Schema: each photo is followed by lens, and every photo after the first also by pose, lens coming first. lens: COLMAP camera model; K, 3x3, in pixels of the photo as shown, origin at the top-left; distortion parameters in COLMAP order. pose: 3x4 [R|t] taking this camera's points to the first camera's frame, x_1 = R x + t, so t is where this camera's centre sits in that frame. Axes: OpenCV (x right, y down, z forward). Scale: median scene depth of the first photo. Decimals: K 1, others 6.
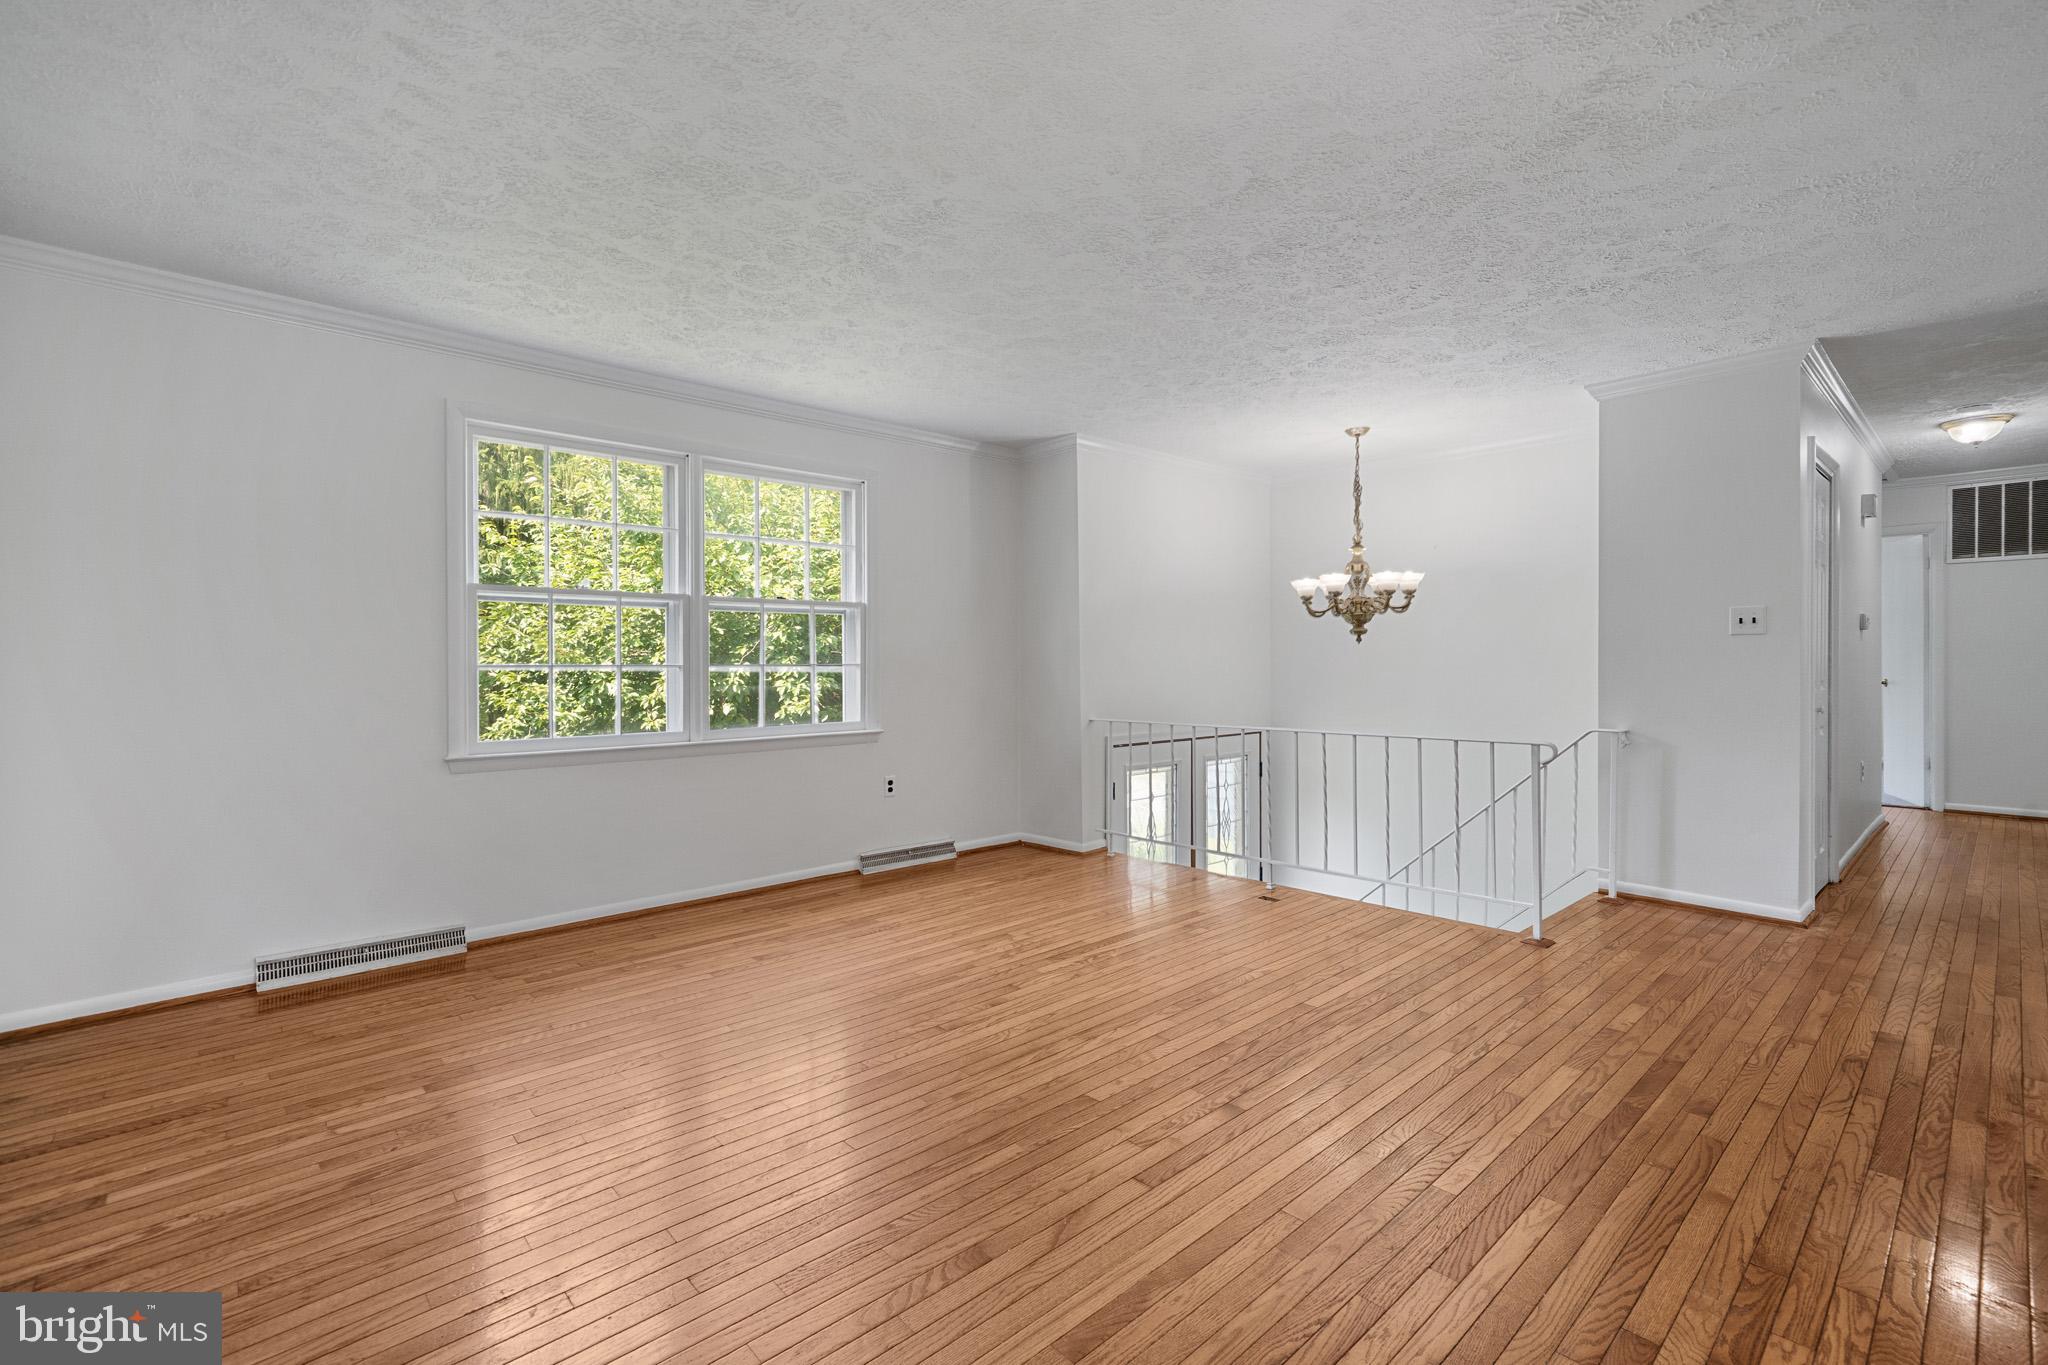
lens RADIAL K [[899.0, 0, 1060.1], [0, 899.0, 664.2], [0, 0, 1]] dist [-0.001219, 0.004033]
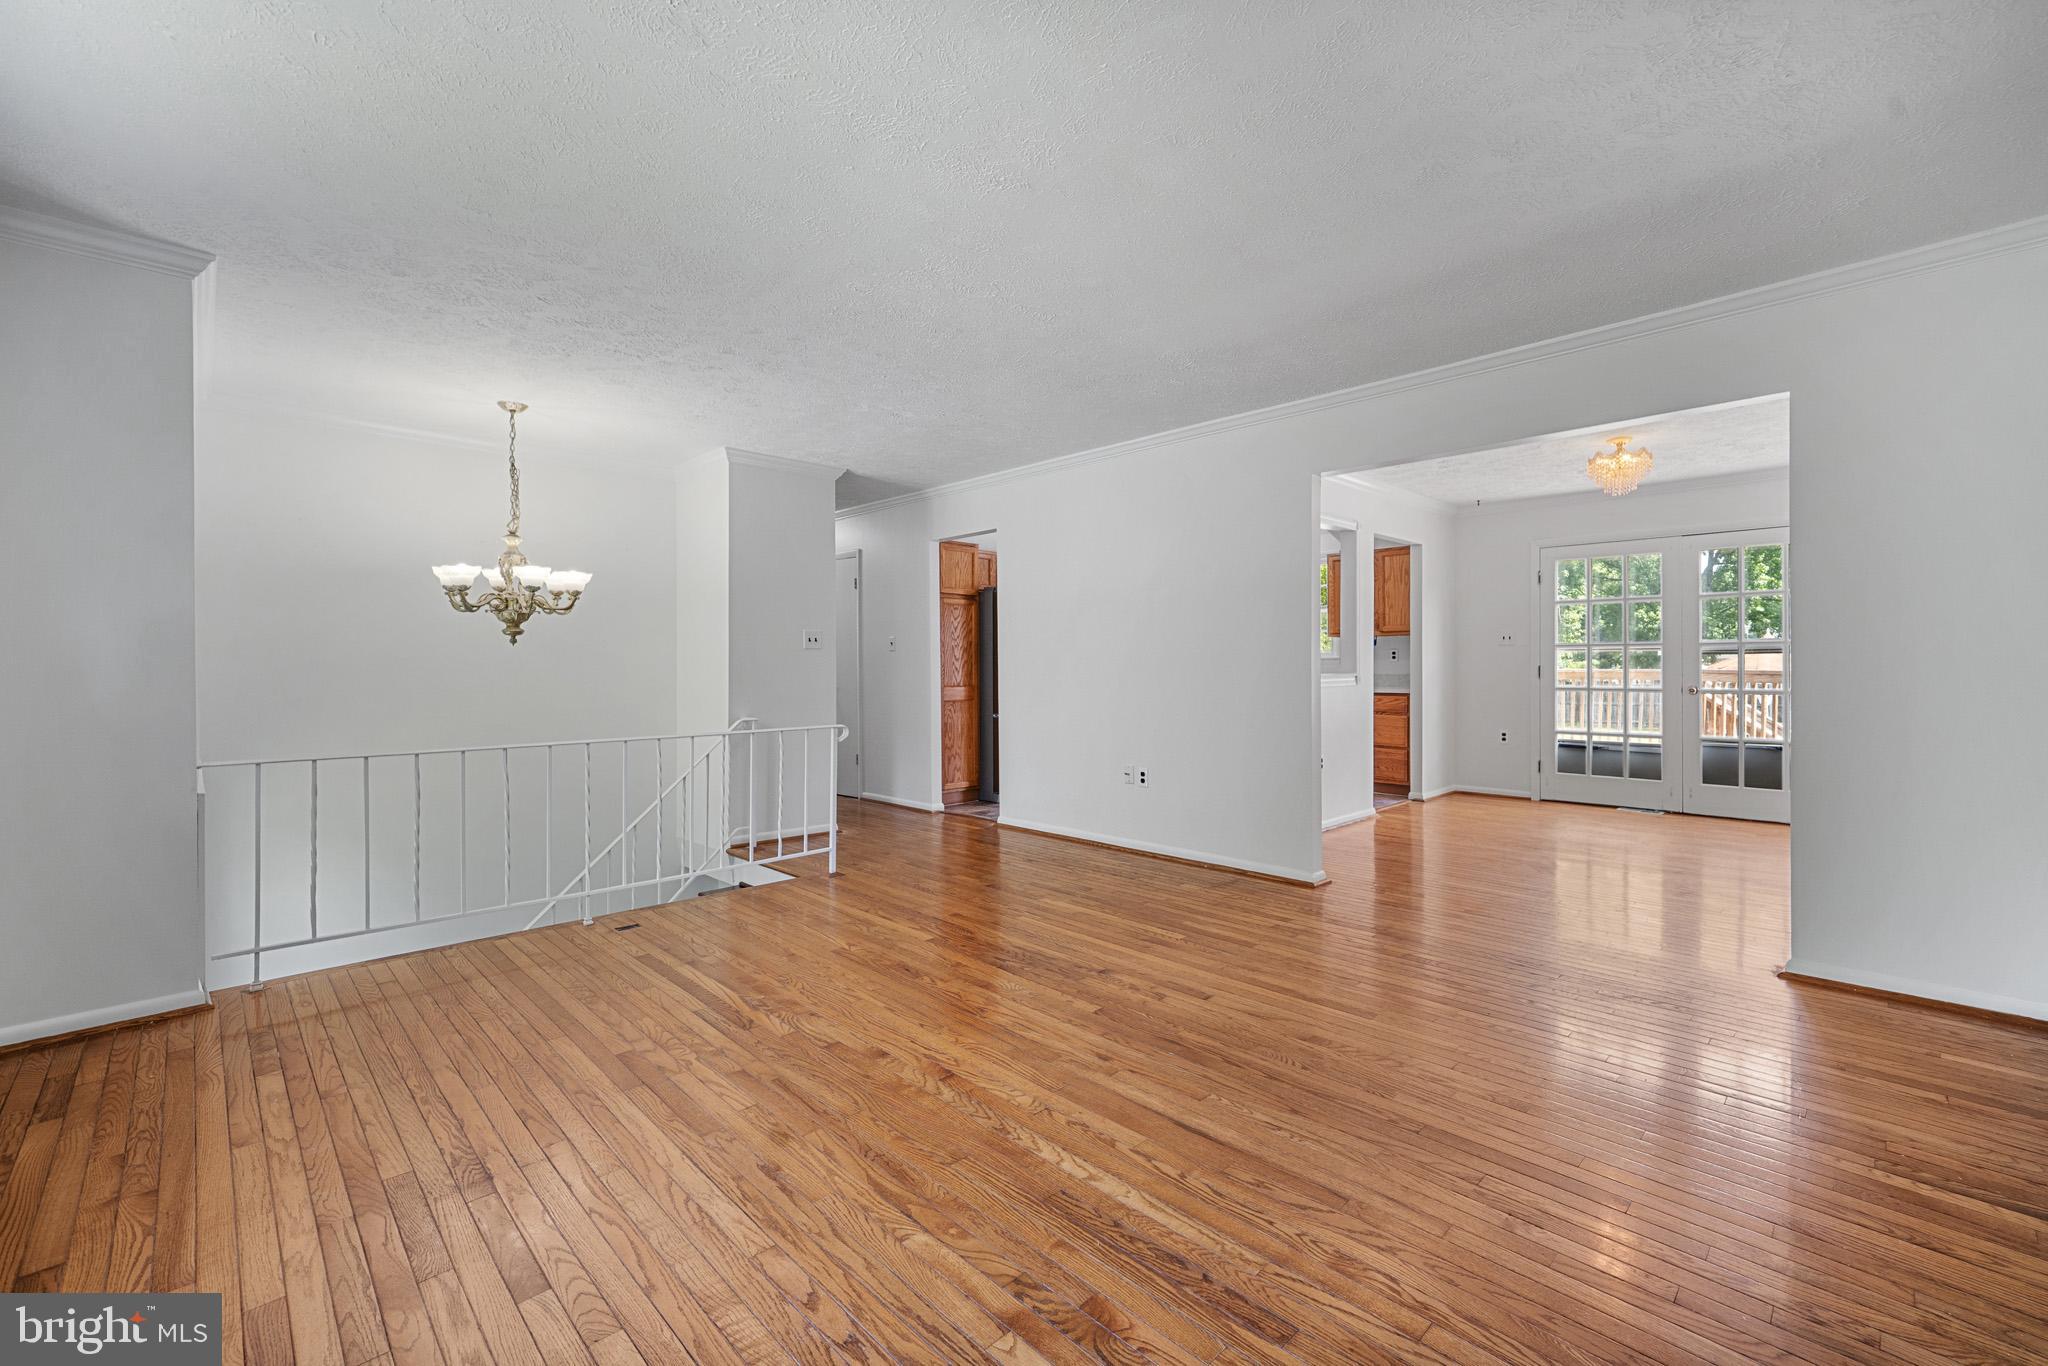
lens RADIAL K [[870.8, 0, 1017.5], [0, 870.8, 670.1], [0, 0, 1]] dist [0.003825, 0.000181]
pose [[-0.012340, -0.001712, 0.999922, -1.016430], [-0.002747, 0.999995, 0.001679, -0.001021], [-0.999920, -0.002726, -0.012345, 0.960043]]
